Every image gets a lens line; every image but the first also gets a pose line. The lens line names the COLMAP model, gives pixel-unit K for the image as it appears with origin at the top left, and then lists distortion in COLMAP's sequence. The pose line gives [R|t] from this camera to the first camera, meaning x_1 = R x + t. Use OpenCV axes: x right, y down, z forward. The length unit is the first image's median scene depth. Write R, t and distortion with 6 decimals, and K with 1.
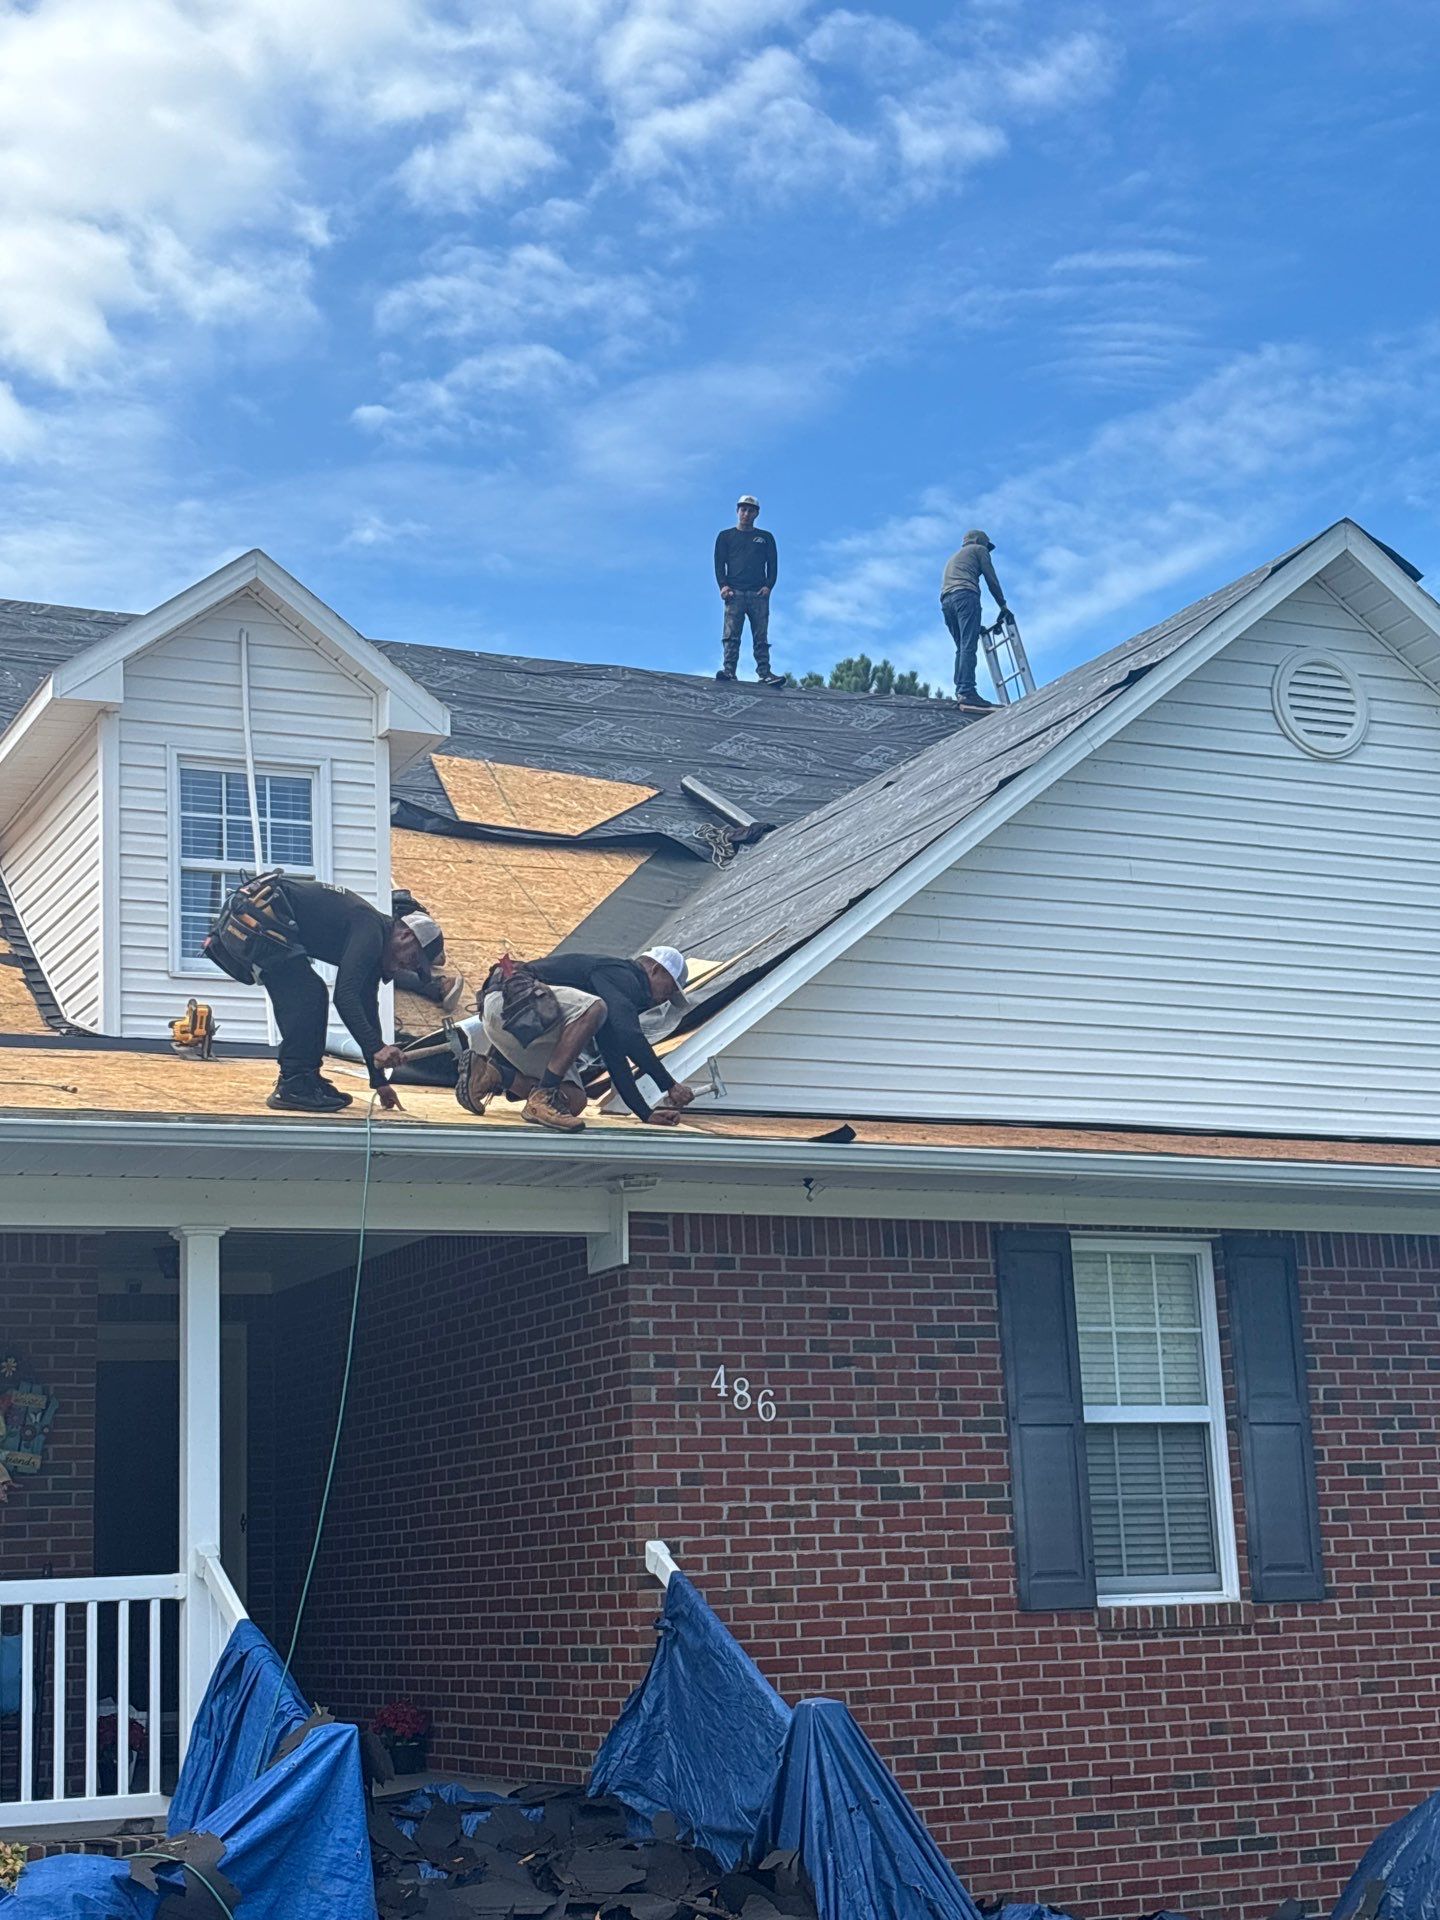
lens RADIAL K [[2943.6, 0, 726.5], [0, 2943.6, 996.4], [0, 0, 1]] dist [0.312458, -1.458681]
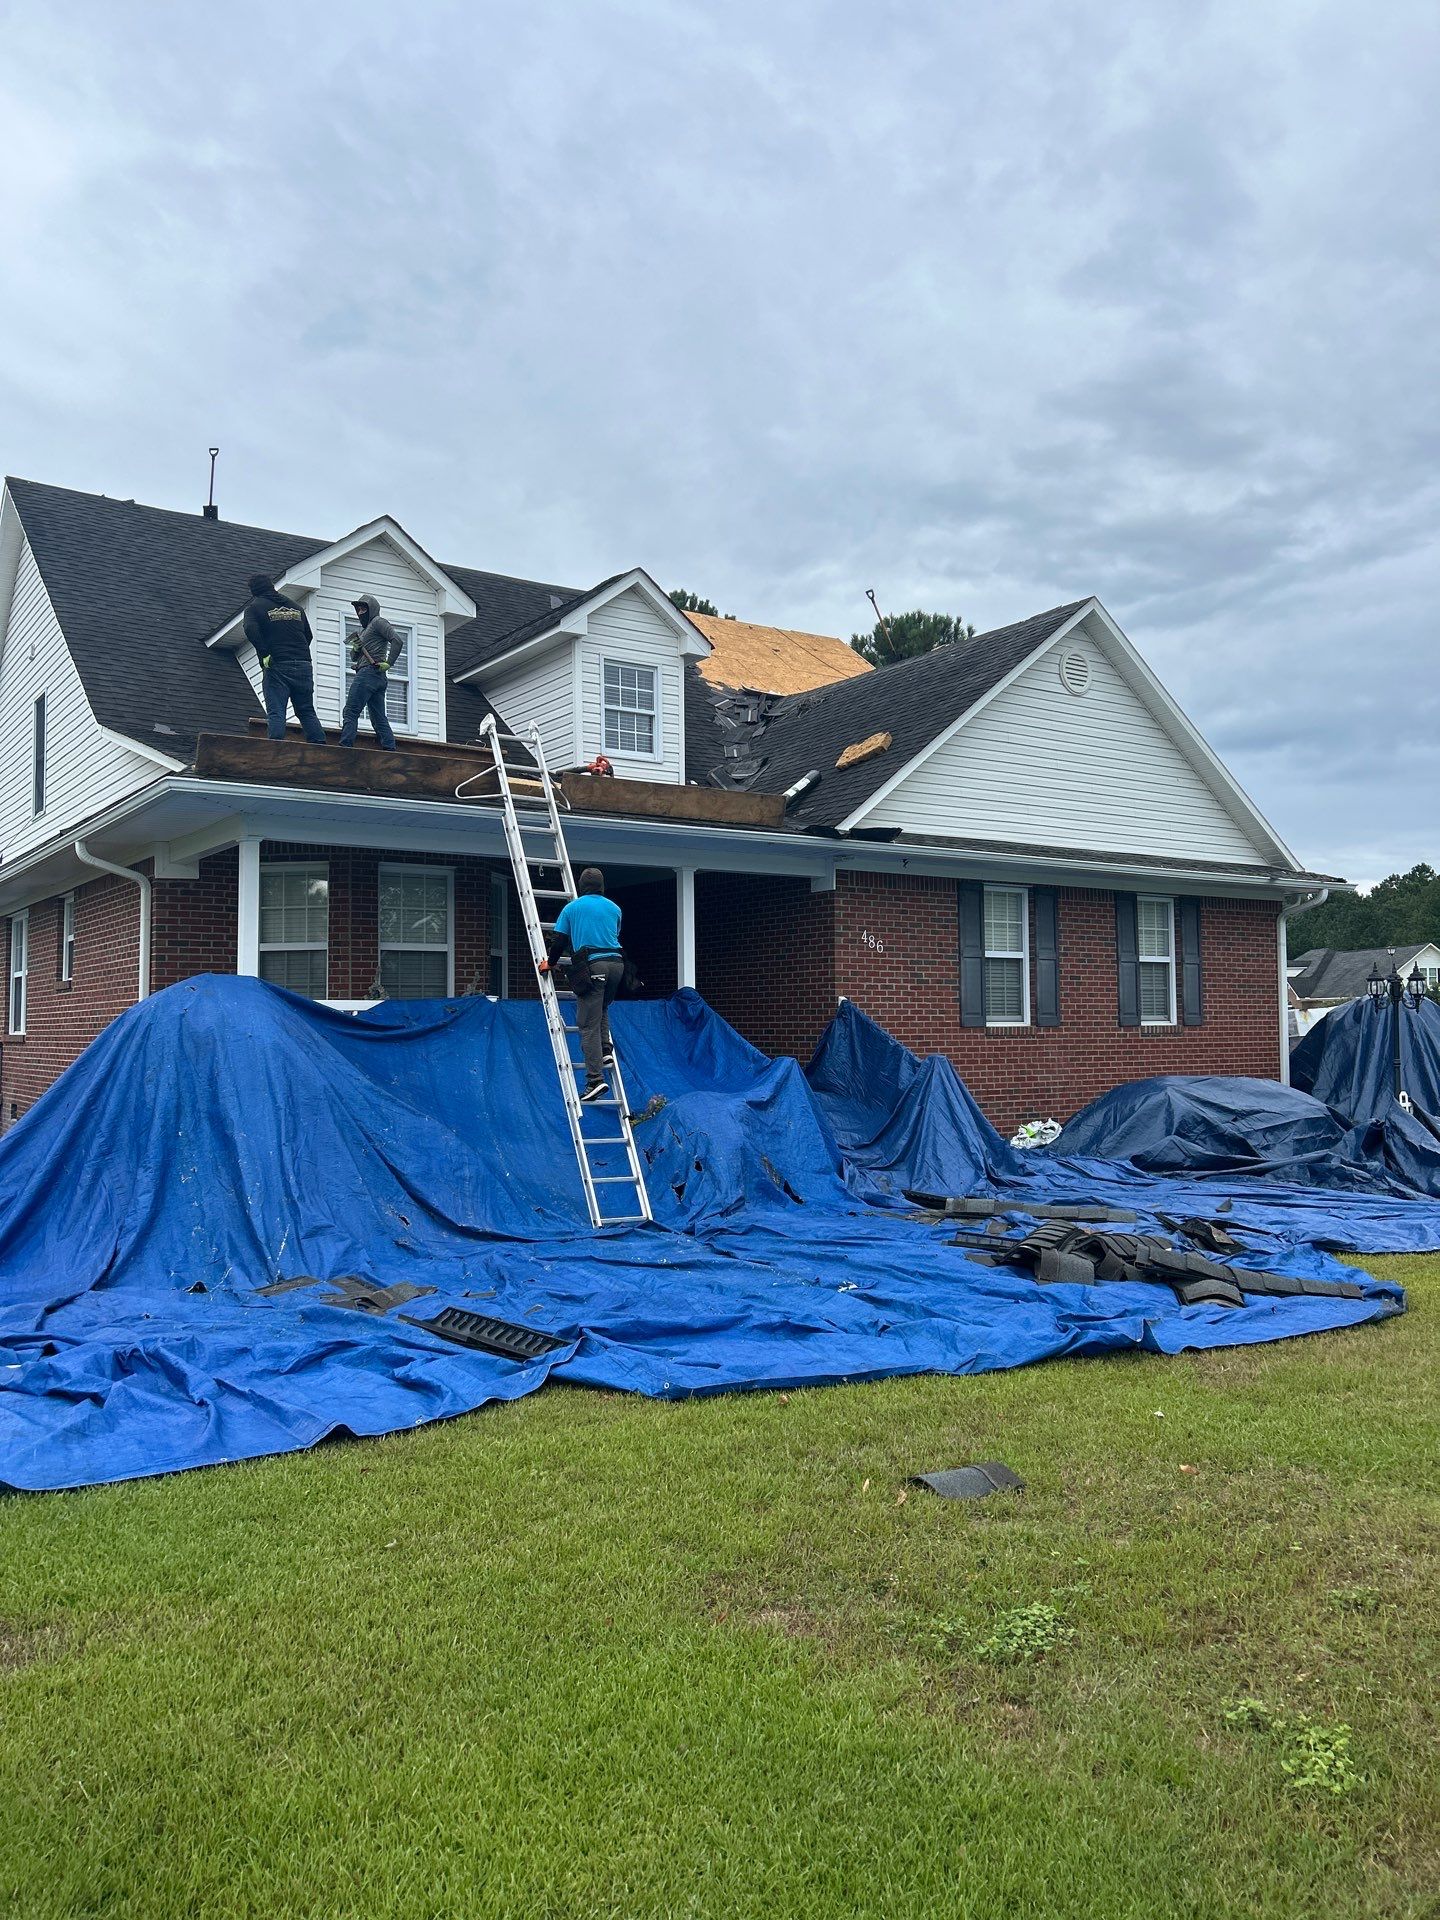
lens RADIAL K [[1423.1, 0, 717.1], [0, 1423.1, 982.0], [0, 0, 1]] dist [0.065579, -0.072781]
pose [[0.988460, 0.035178, 0.147341, -0.305051], [-0.058572, 0.985767, 0.157587, -0.017122], [-0.139700, -0.164398, 0.976451, -0.186181]]
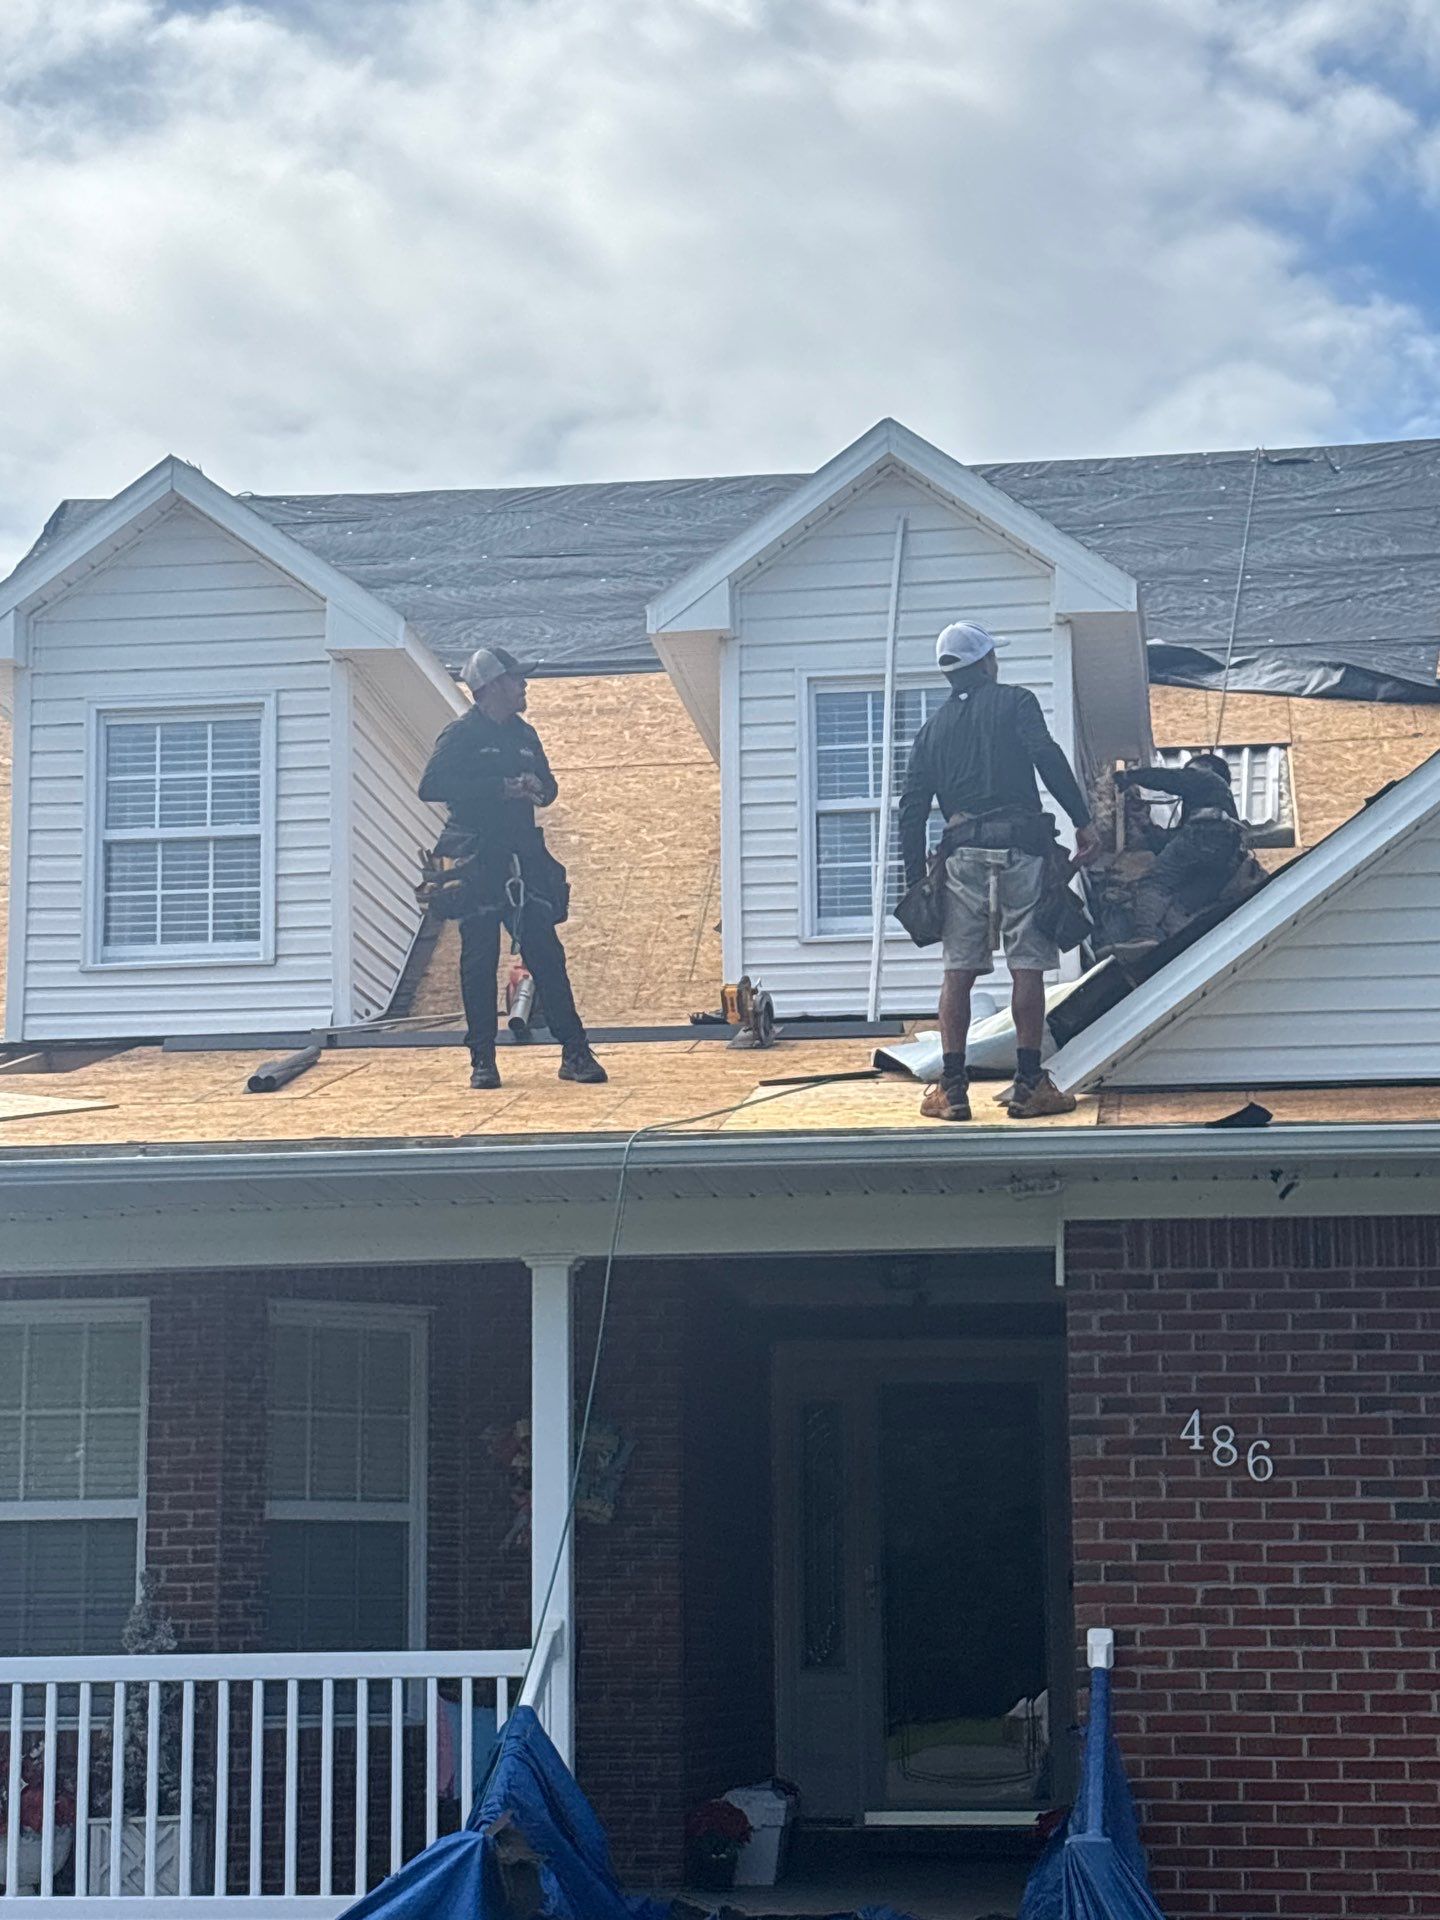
lens RADIAL K [[3951.5, 0, 725.5], [0, 3951.5, 930.5], [0, 0, 1]] dist [0.182073, -0.863485]
pose [[0.829591, -0.070733, -0.553873, 0.486303], [0.082535, 0.996582, -0.003650, -0.009001], [0.552237, -0.042686, 0.832593, 0.055548]]
